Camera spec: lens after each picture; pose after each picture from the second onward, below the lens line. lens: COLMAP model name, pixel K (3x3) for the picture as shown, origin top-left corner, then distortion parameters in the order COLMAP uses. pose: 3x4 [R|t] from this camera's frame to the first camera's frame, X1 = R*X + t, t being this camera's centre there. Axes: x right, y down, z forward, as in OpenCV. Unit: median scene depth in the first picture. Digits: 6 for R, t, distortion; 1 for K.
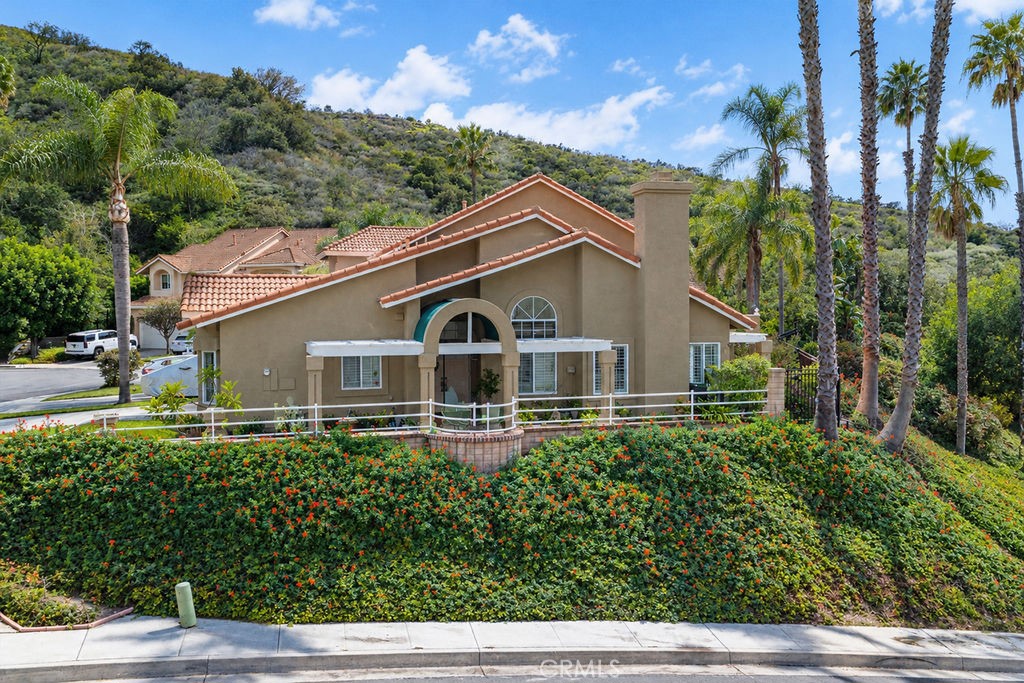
lens RADIAL K [[838.5, 0, 512.0], [0, 838.5, 341.5], [0, 0, 1]] dist [-0.000005, -0.002468]
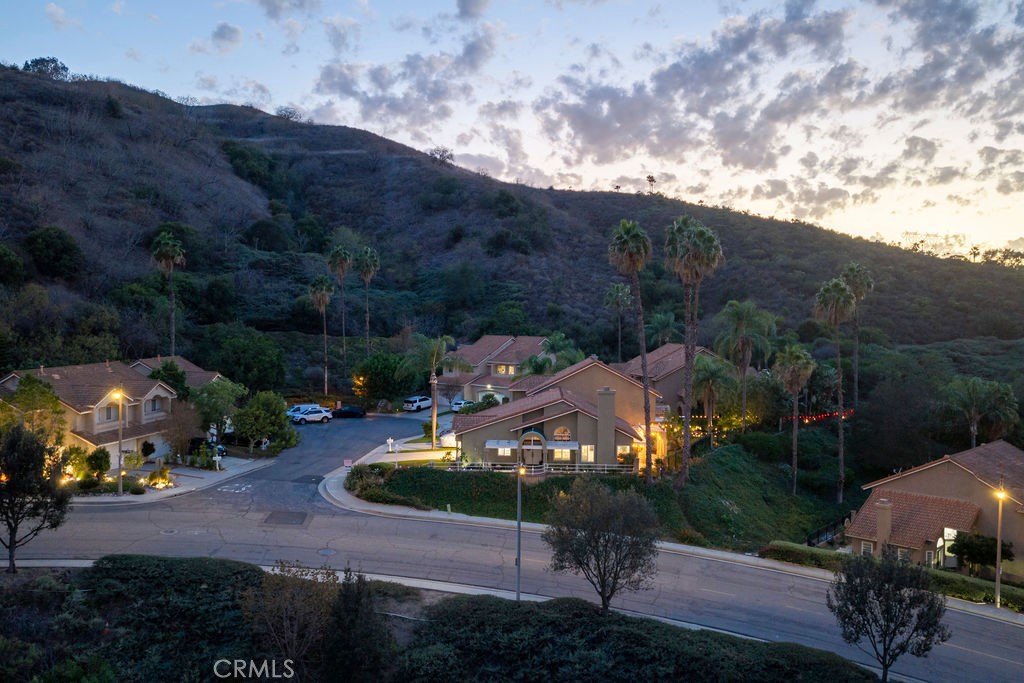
lens RADIAL K [[838.5, 0, 512.0], [0, 838.5, 341.5], [0, 0, 1]] dist [-0.000005, -0.002468]
pose [[0.948006, 0.023683, -0.317371, 0.195390], [-0.023793, 0.999711, 0.003529, -0.089310], [0.317363, 0.004206, 0.948295, -0.462017]]
